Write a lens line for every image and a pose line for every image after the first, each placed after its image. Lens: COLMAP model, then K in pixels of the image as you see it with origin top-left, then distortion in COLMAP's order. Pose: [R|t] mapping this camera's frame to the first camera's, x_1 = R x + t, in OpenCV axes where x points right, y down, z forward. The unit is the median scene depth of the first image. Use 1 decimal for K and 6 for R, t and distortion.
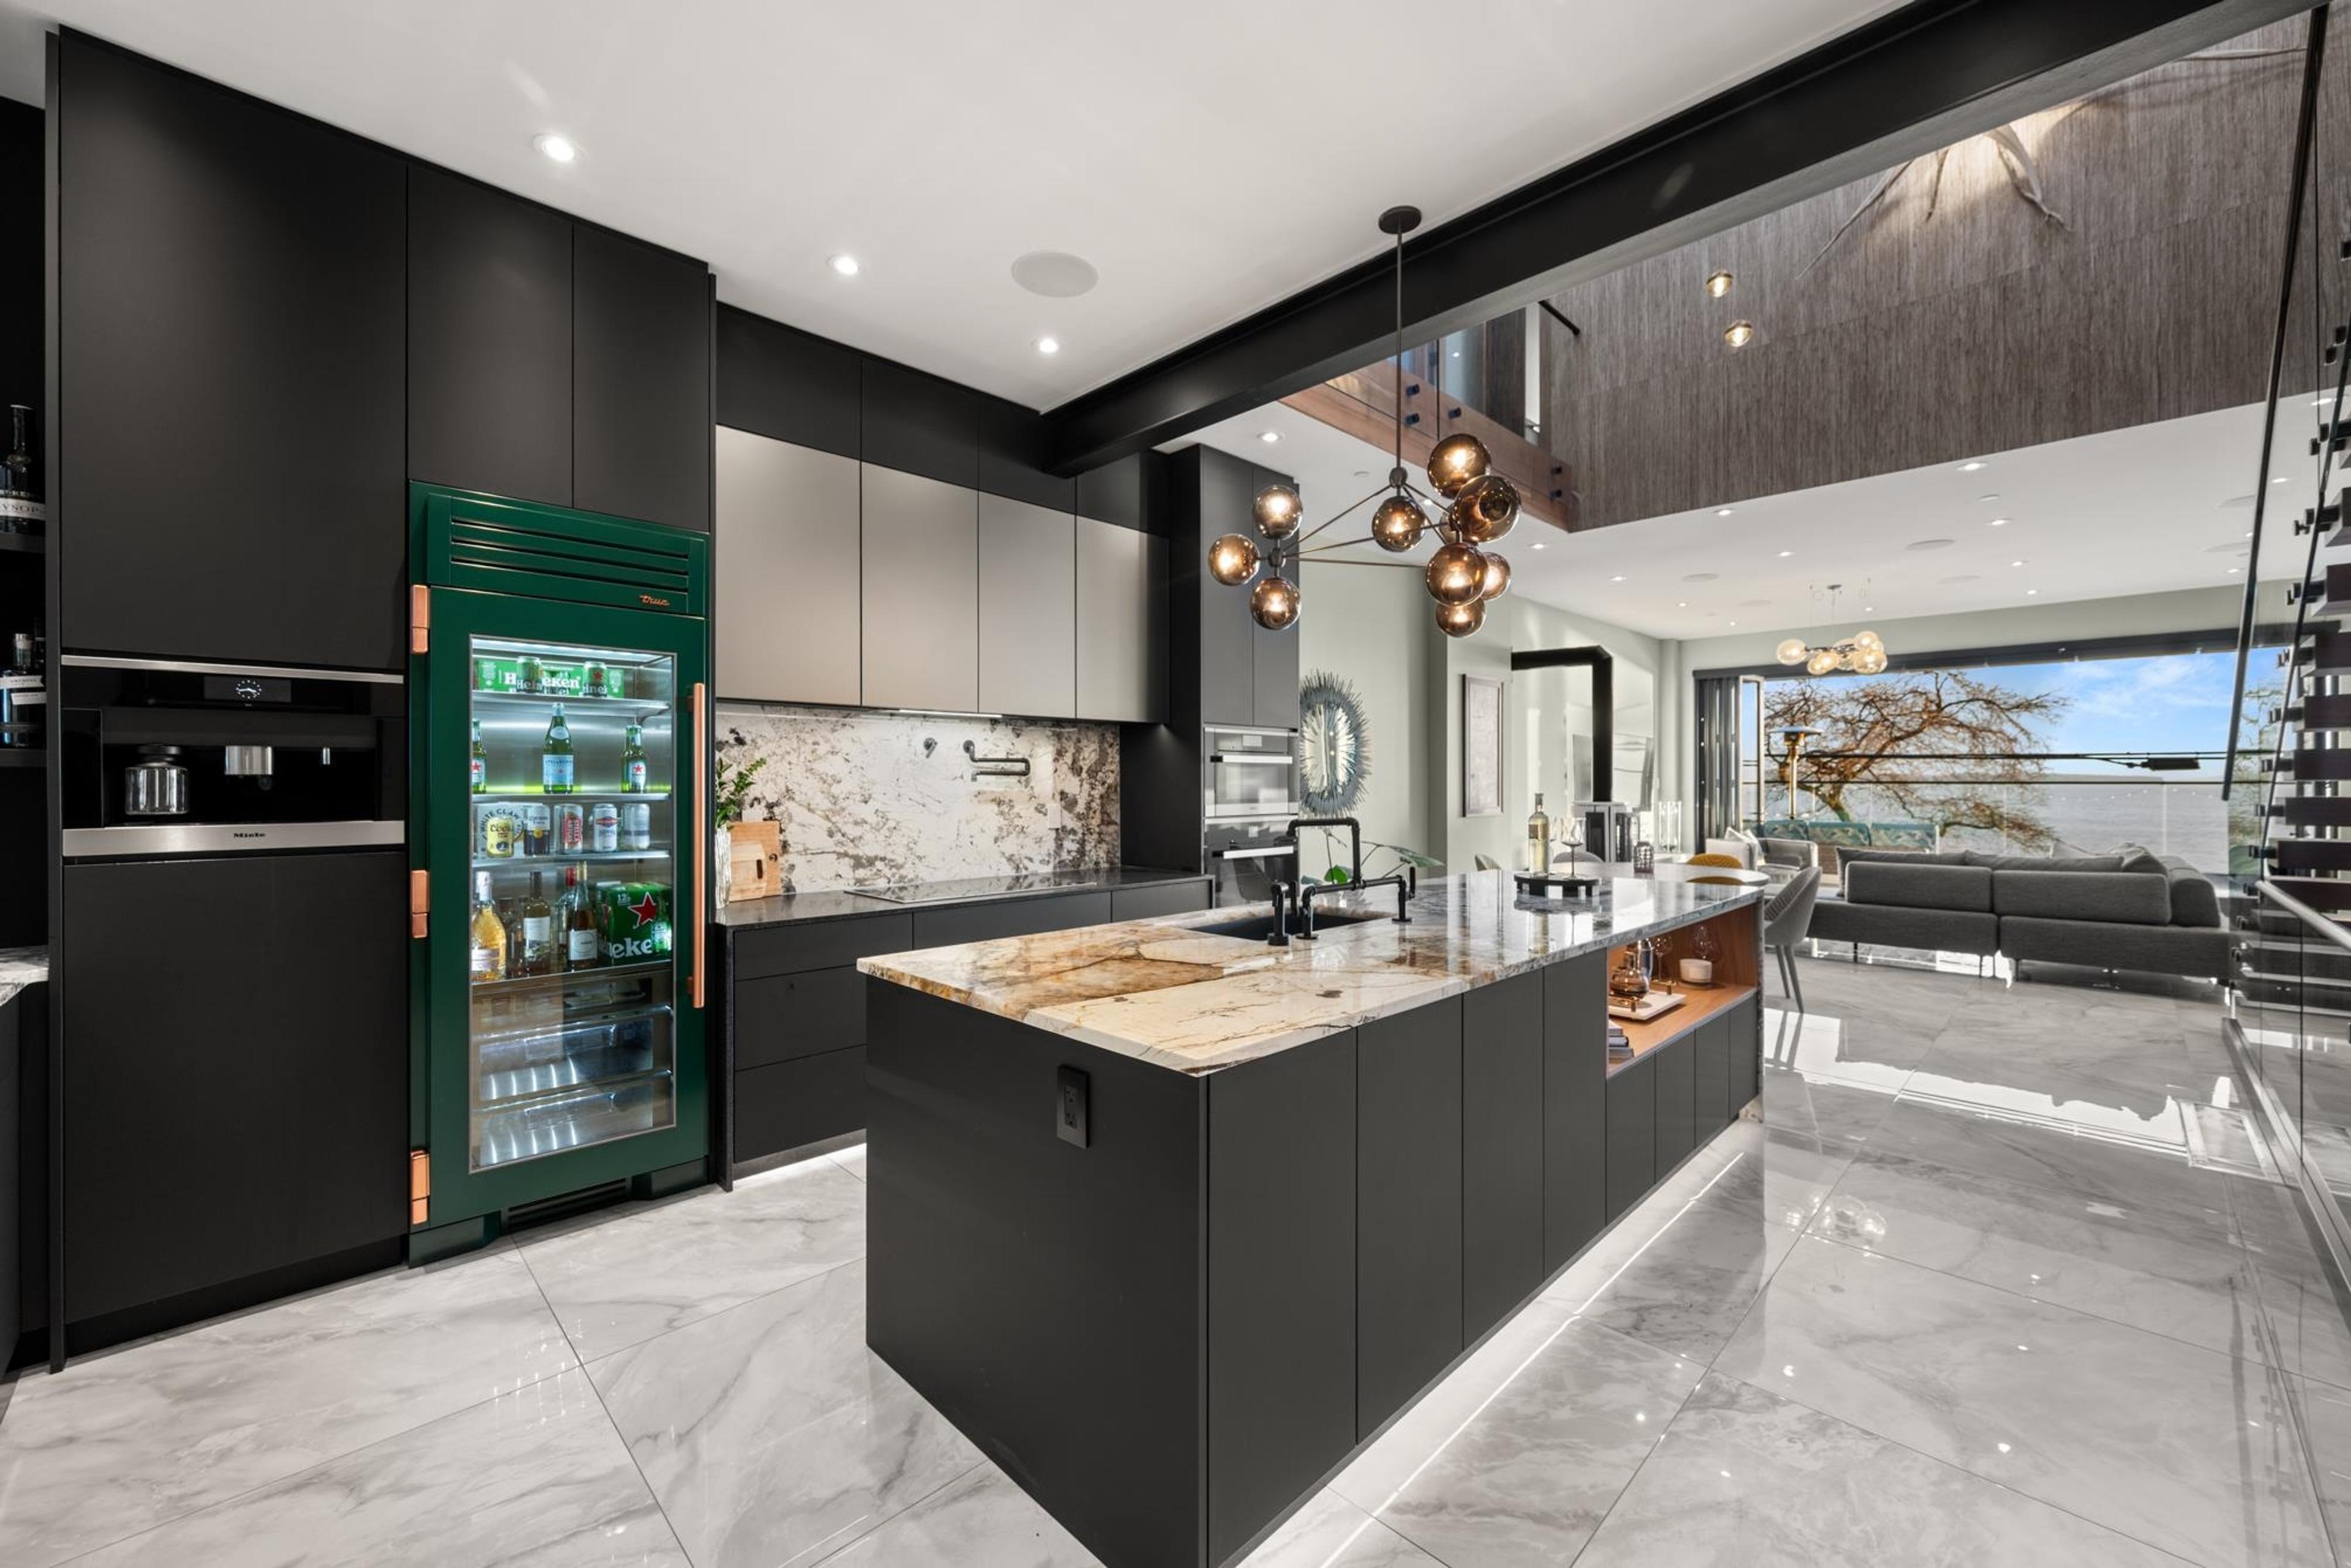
lens RADIAL K [[927.8, 0, 1178.8], [0, 927.8, 779.6], [0, 0, 1]] dist [-0.000910, -0.000199]
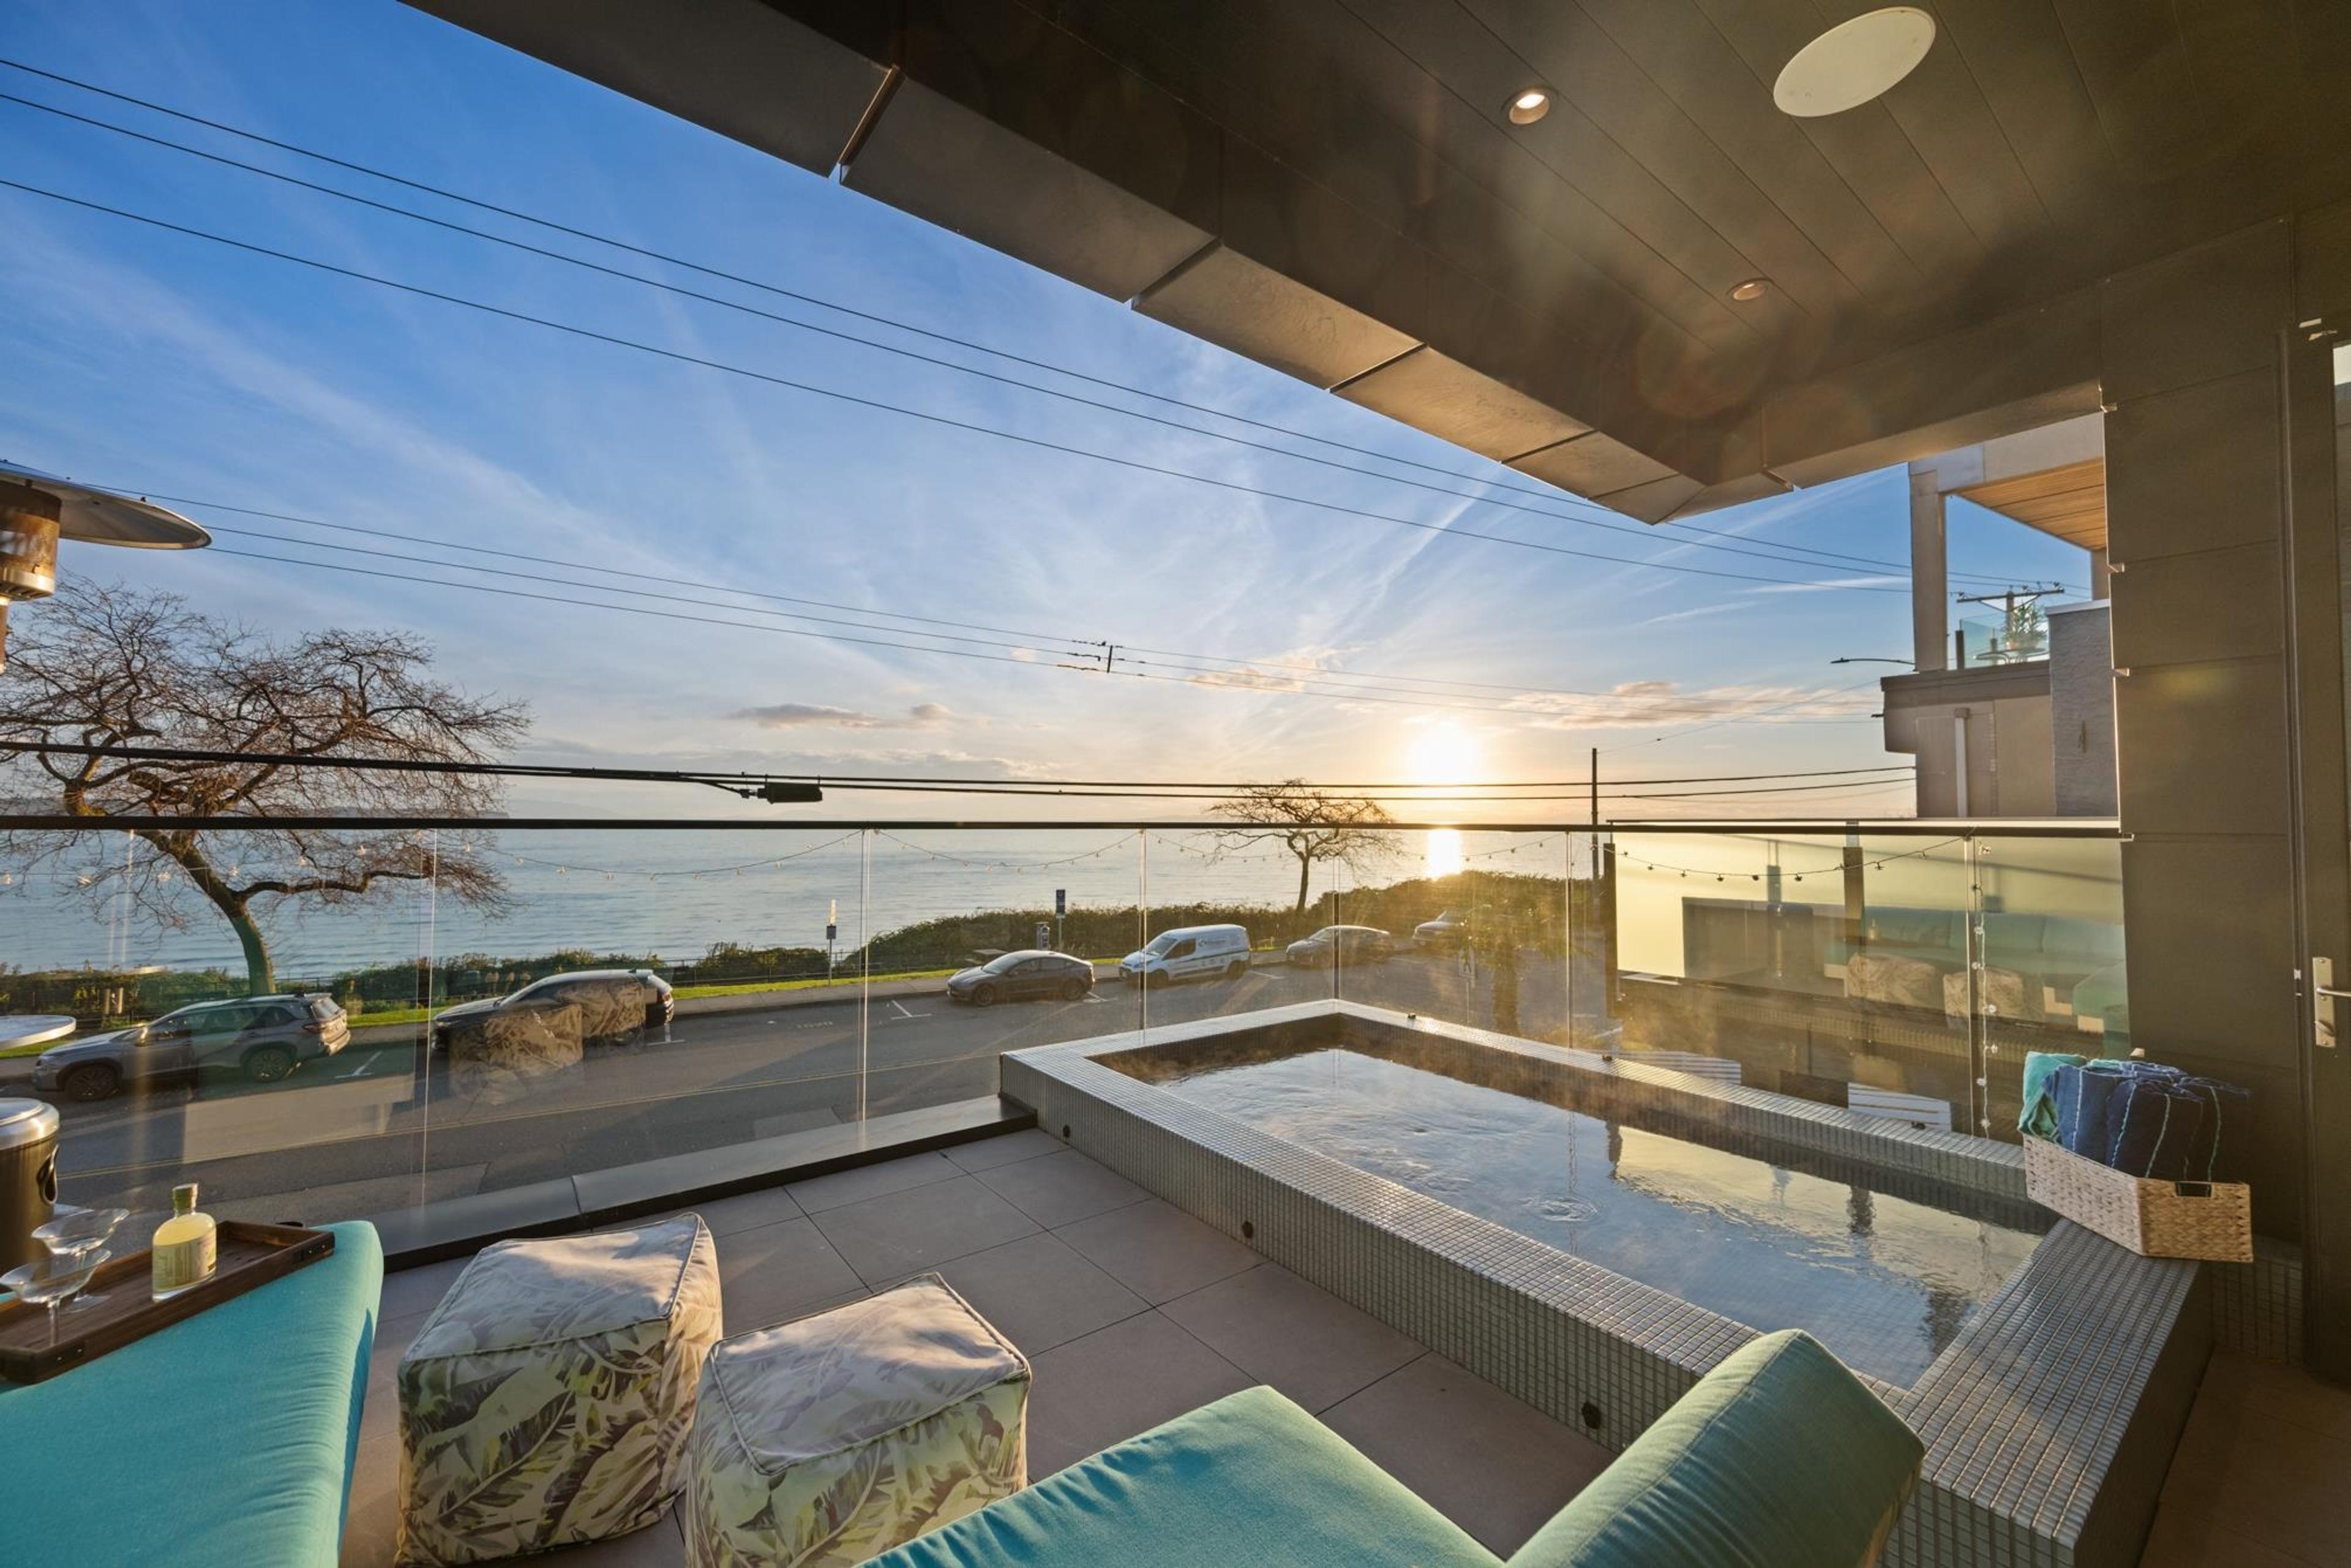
lens RADIAL K [[927.8, 0, 1187.1], [0, 927.8, 785.7], [0, 0, 1]] dist [-0.000910, -0.000199]
pose [[0.124578, 0.034657, 0.991604, 1.292897], [-0.005340, 0.999399, -0.034258, 0.000438], [-0.992195, -0.001027, 0.124688, 1.890411]]
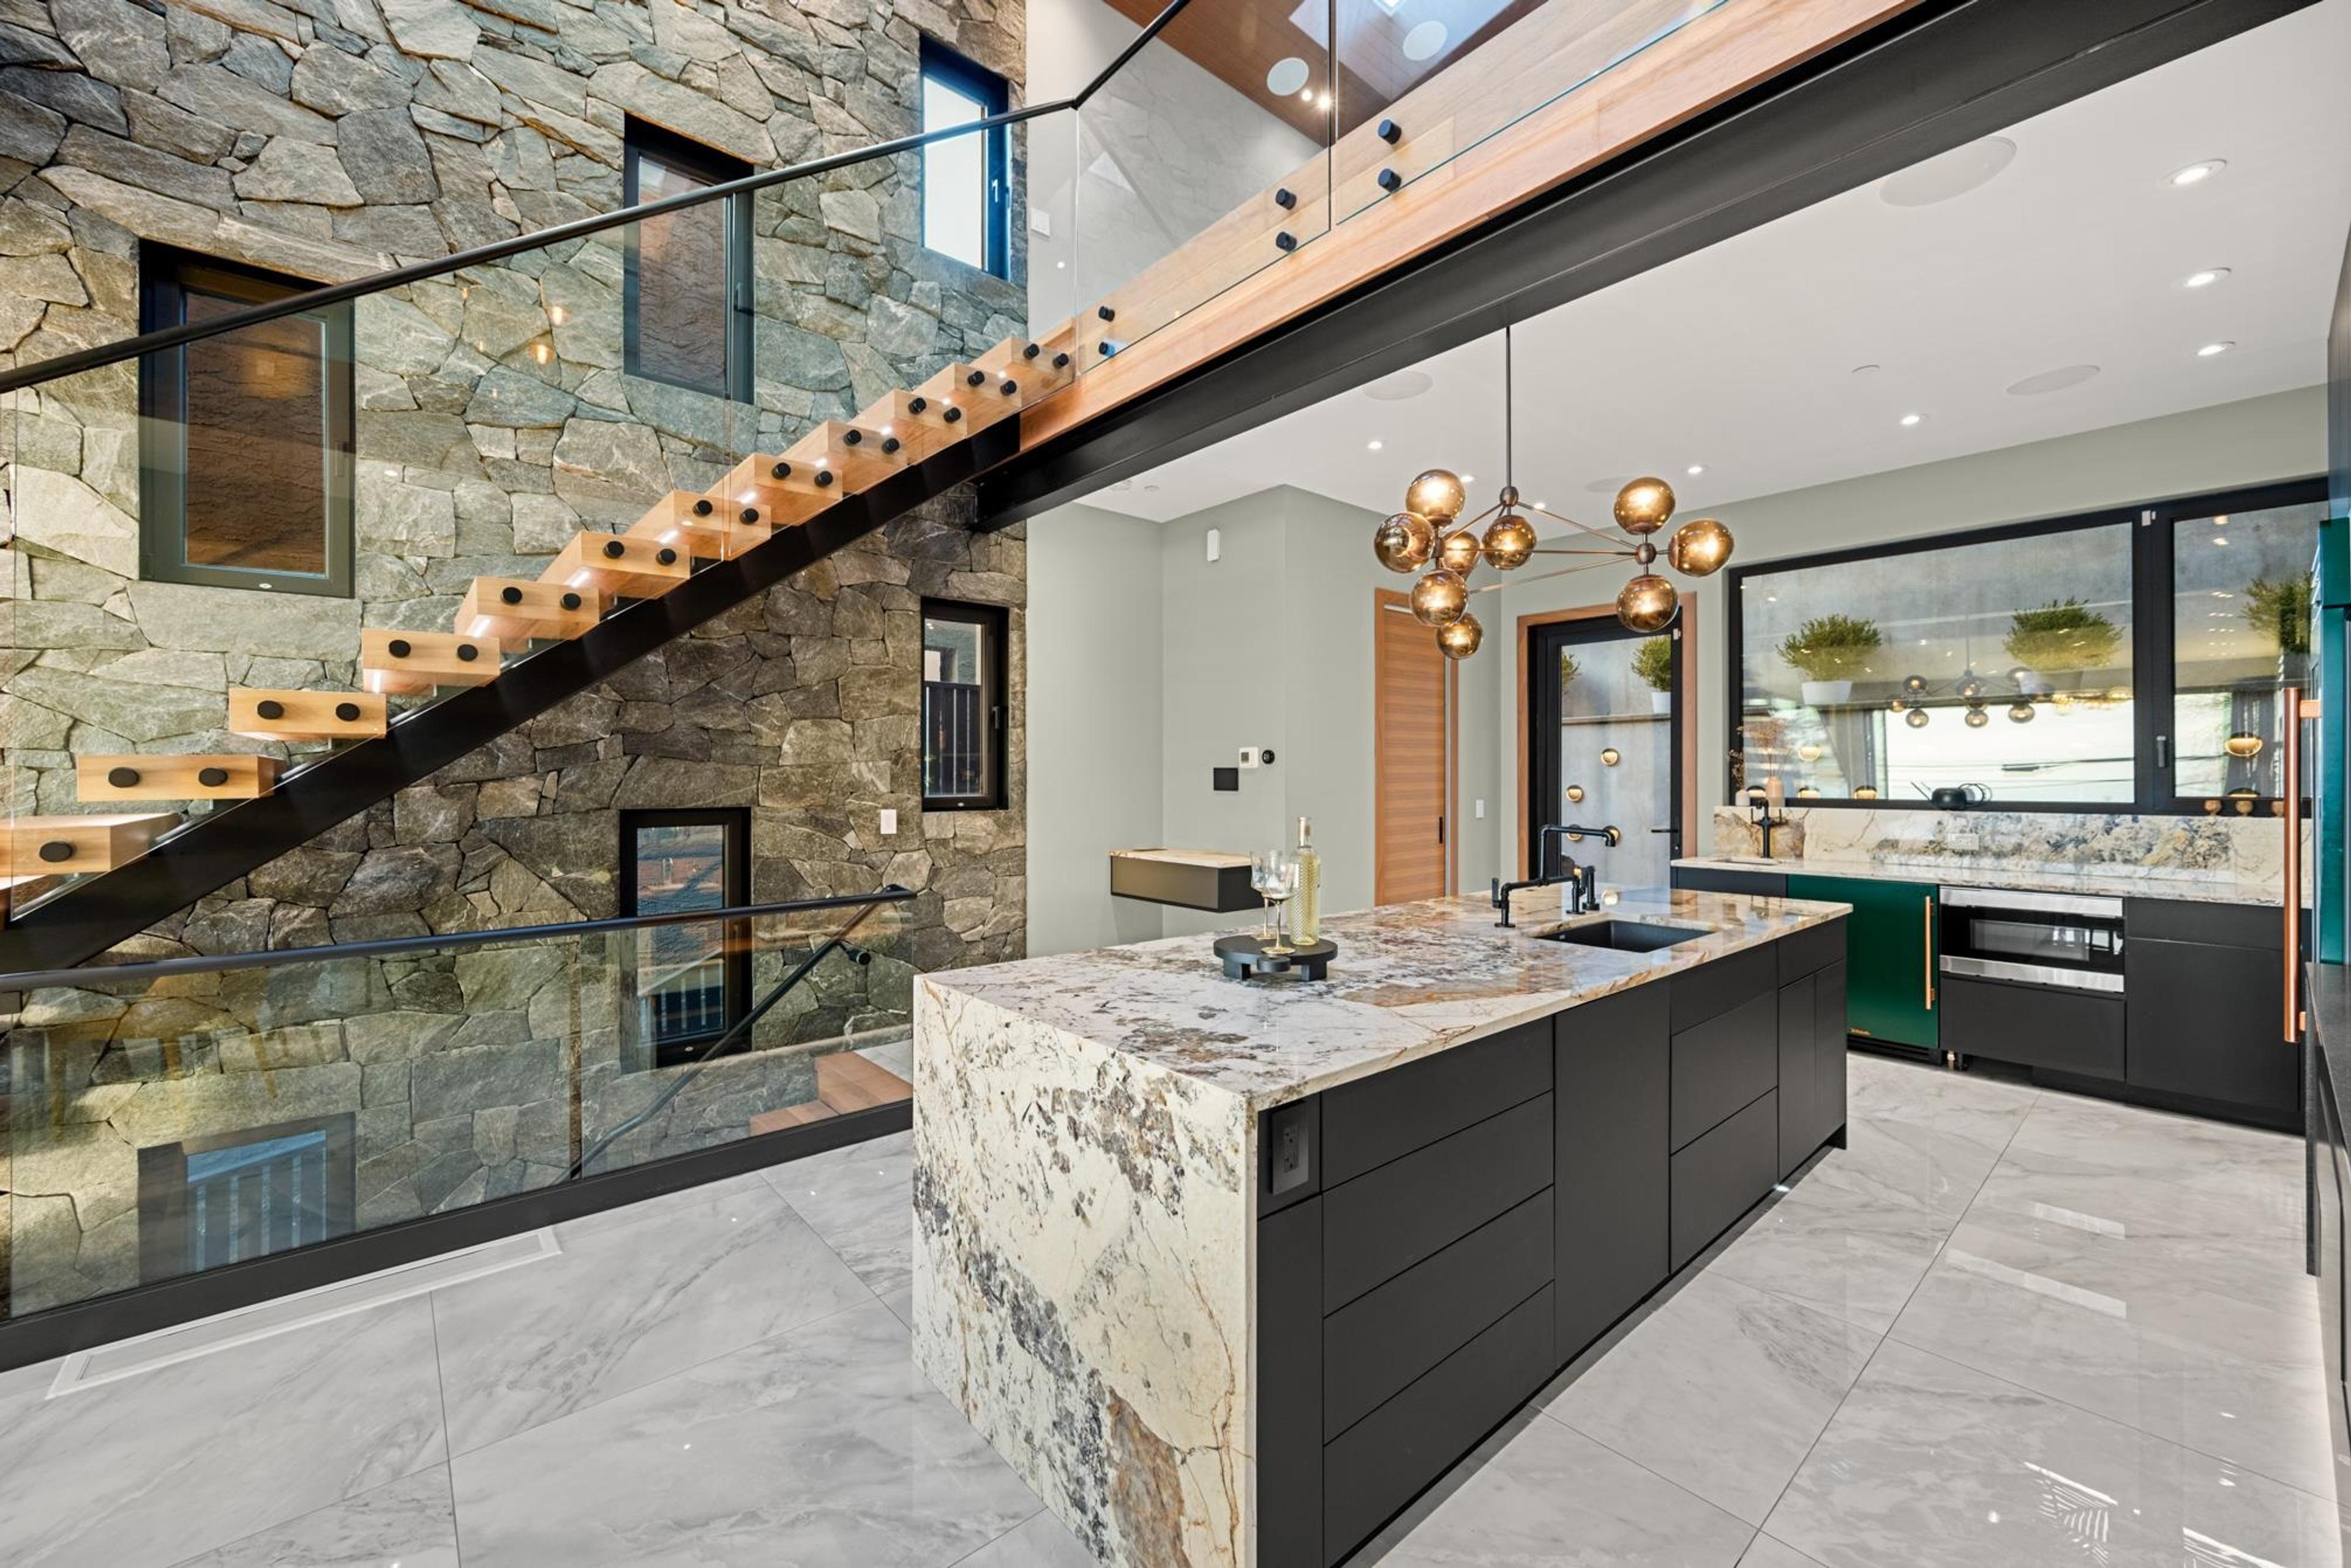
lens RADIAL K [[927.8, 0, 1178.9], [0, 927.8, 775.9], [0, 0, 1]] dist [-0.000910, -0.000199]
pose [[-0.997565, 0.001717, 0.069720, 0.261534], [0.001357, 0.999985, -0.005217, -0.006869], [-0.069728, -0.005109, -0.997553, 1.010458]]
